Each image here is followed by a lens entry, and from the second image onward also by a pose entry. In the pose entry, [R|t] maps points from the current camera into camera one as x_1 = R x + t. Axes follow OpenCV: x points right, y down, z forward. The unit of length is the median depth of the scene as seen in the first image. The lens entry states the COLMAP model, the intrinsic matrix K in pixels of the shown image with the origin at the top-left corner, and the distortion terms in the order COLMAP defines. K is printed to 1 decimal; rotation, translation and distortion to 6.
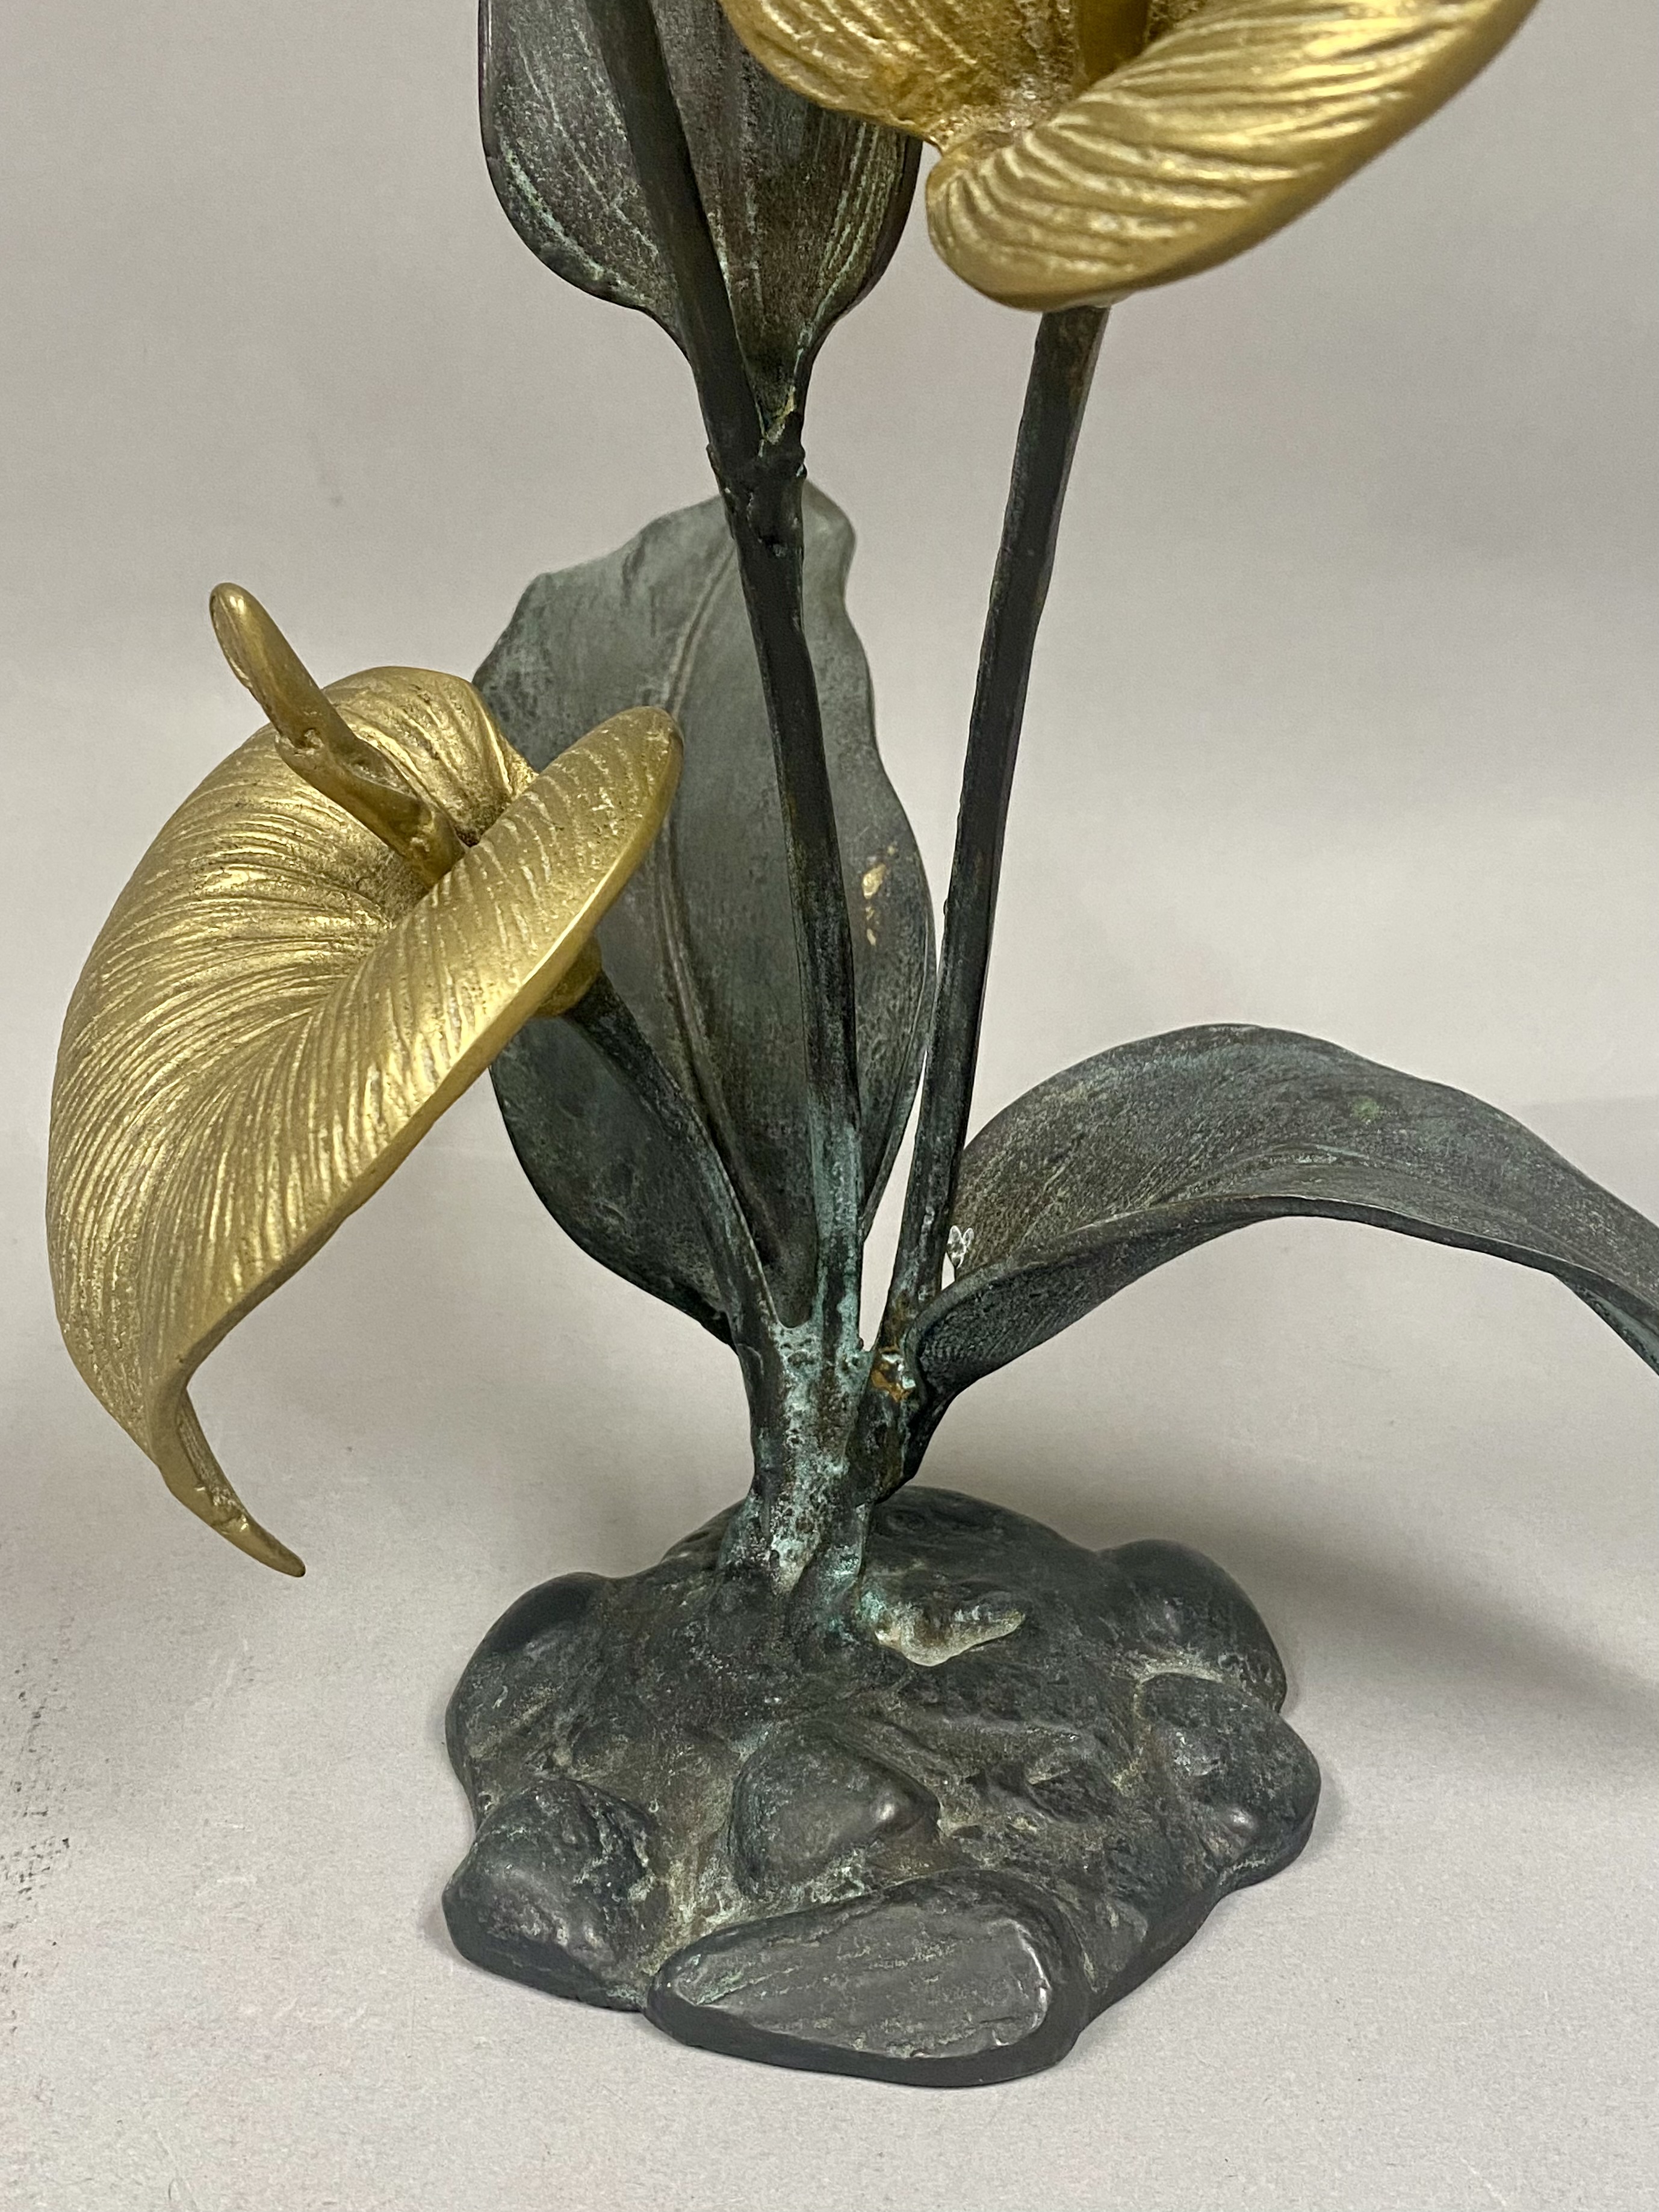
lens RADIAL K [[2451.6, 0, 829.5], [0, 2451.6, 1106.0], [0, 0, 1]] dist [0.284807, -0.967162]
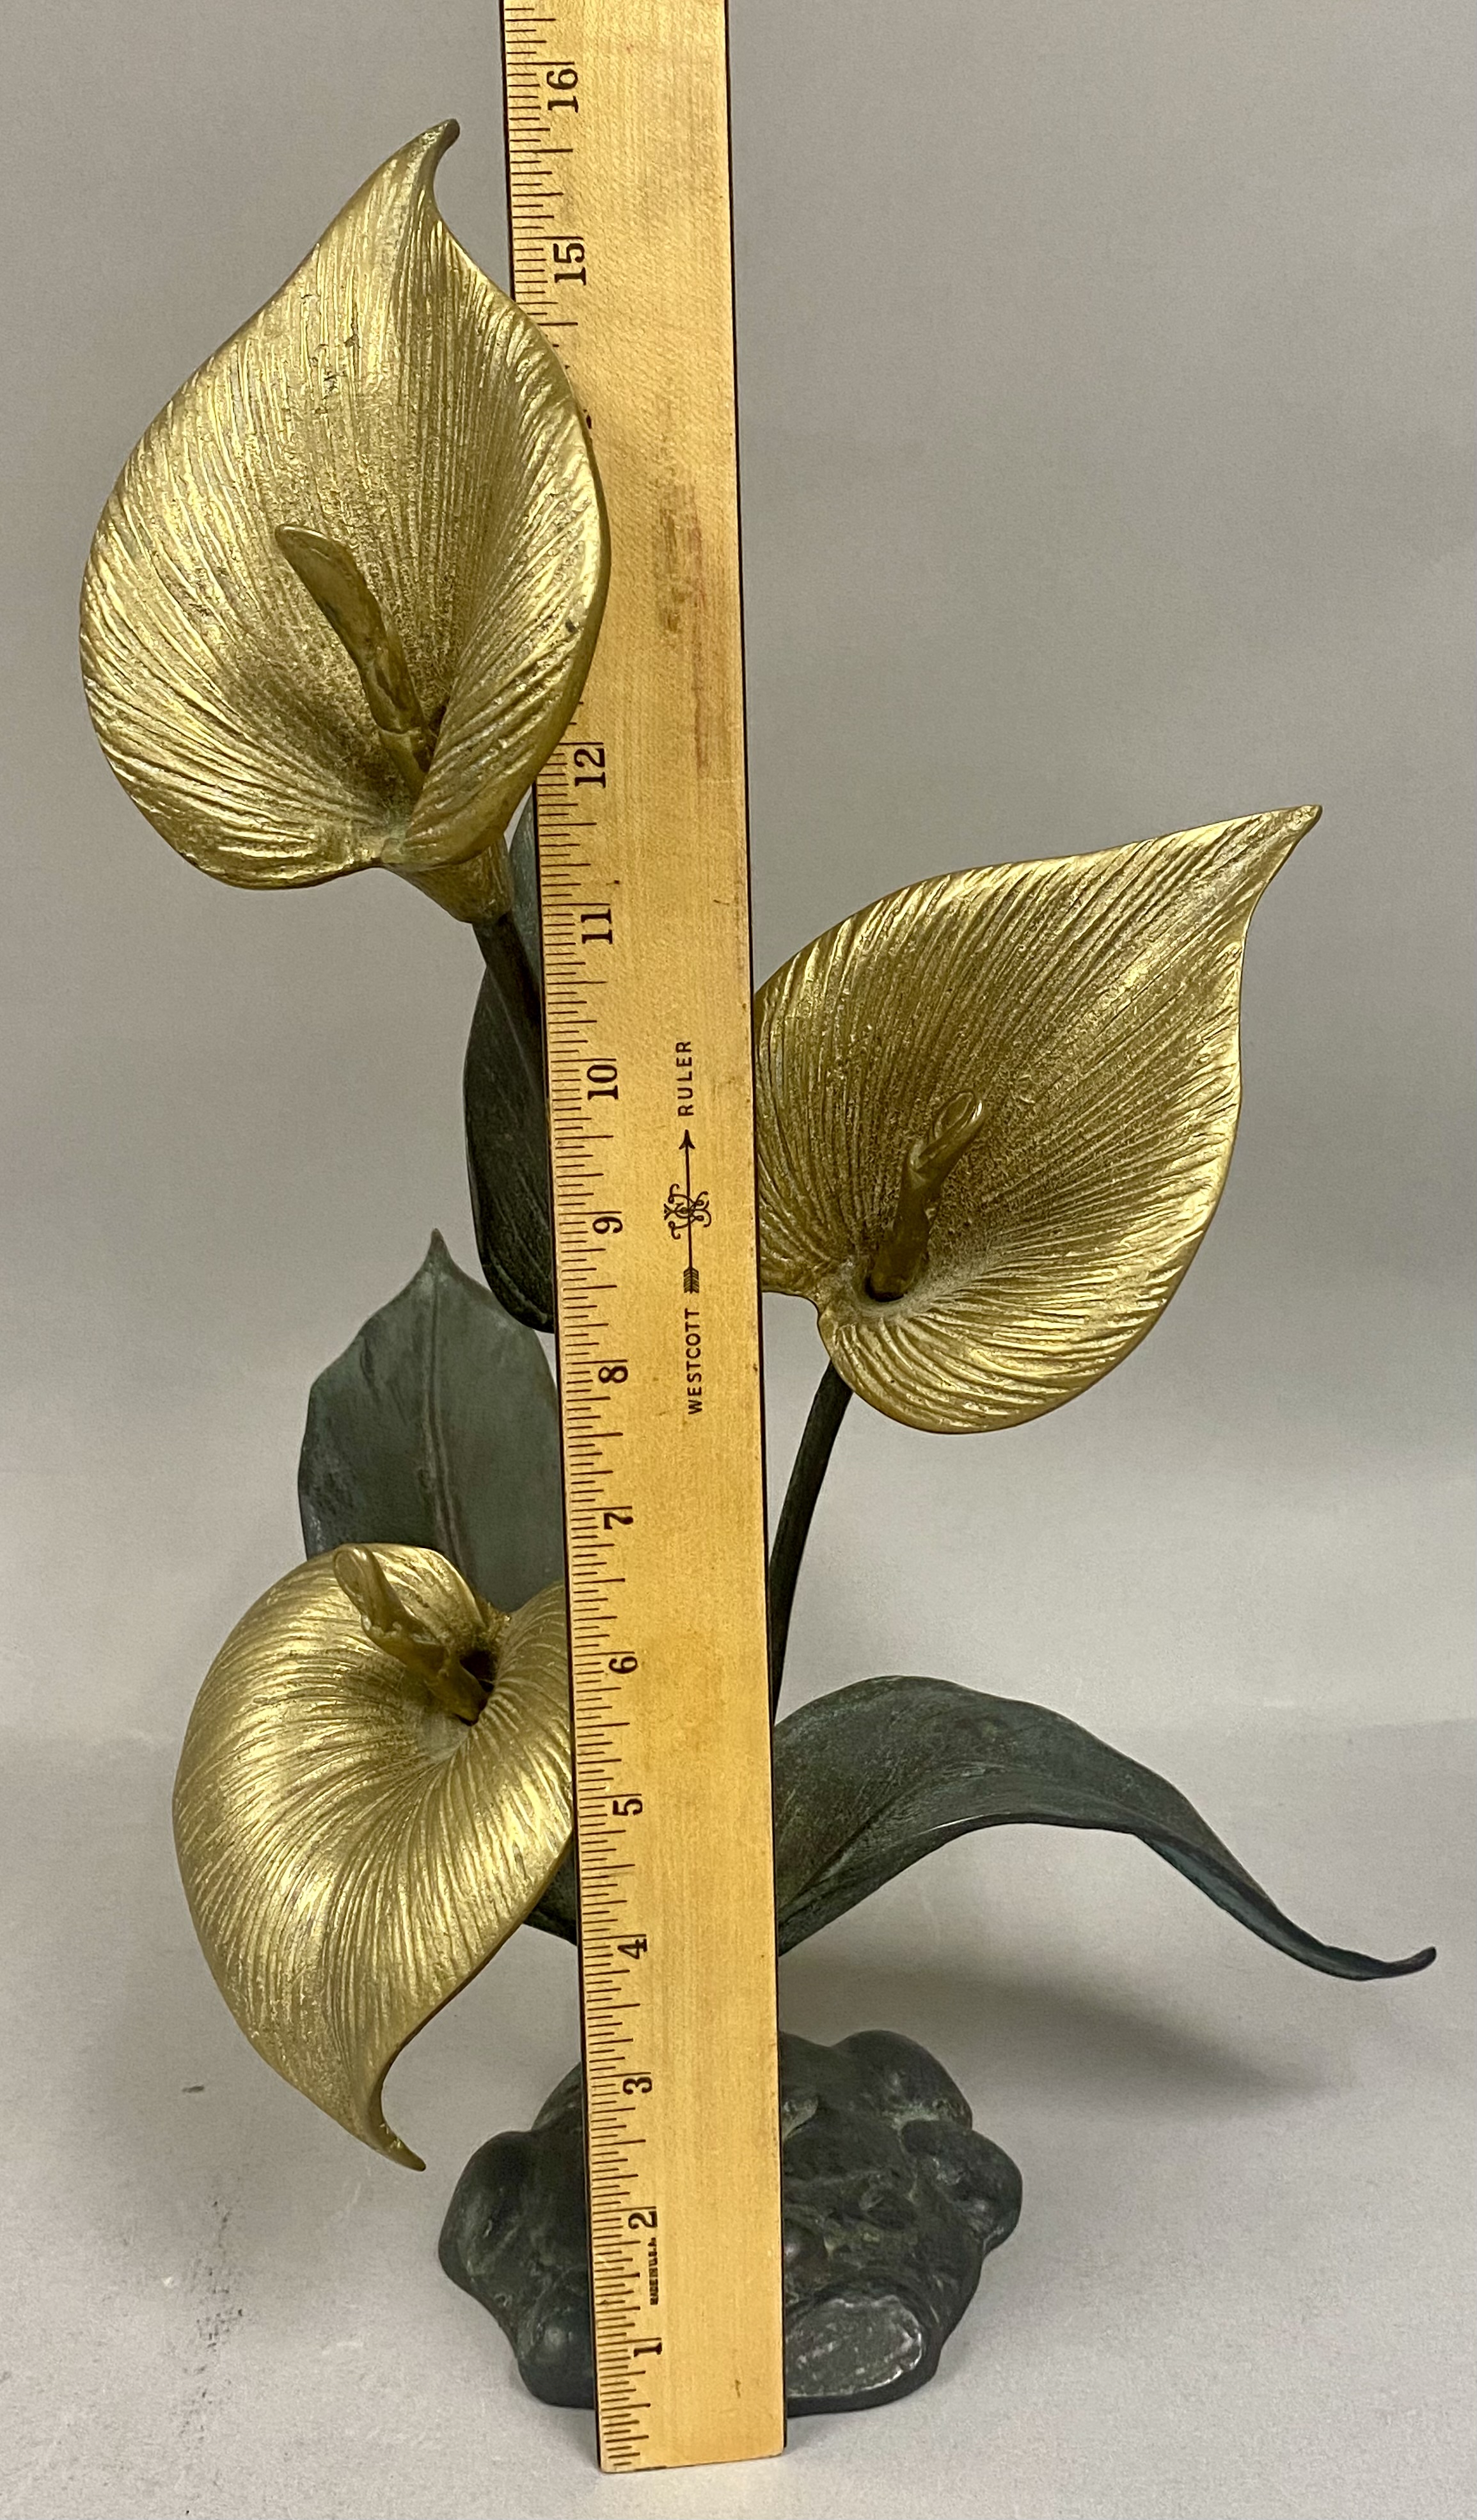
lens RADIAL K [[2534.9, 0, 870.2], [0, 2534.9, 1259.5], [0, 0, 1]] dist [0.141356, -0.439818]
pose [[0.940143, -0.086588, 0.329596, -0.400596], [0.117343, 0.990289, -0.074552, -0.202592], [-0.319940, 0.108765, 0.941174, -0.590321]]
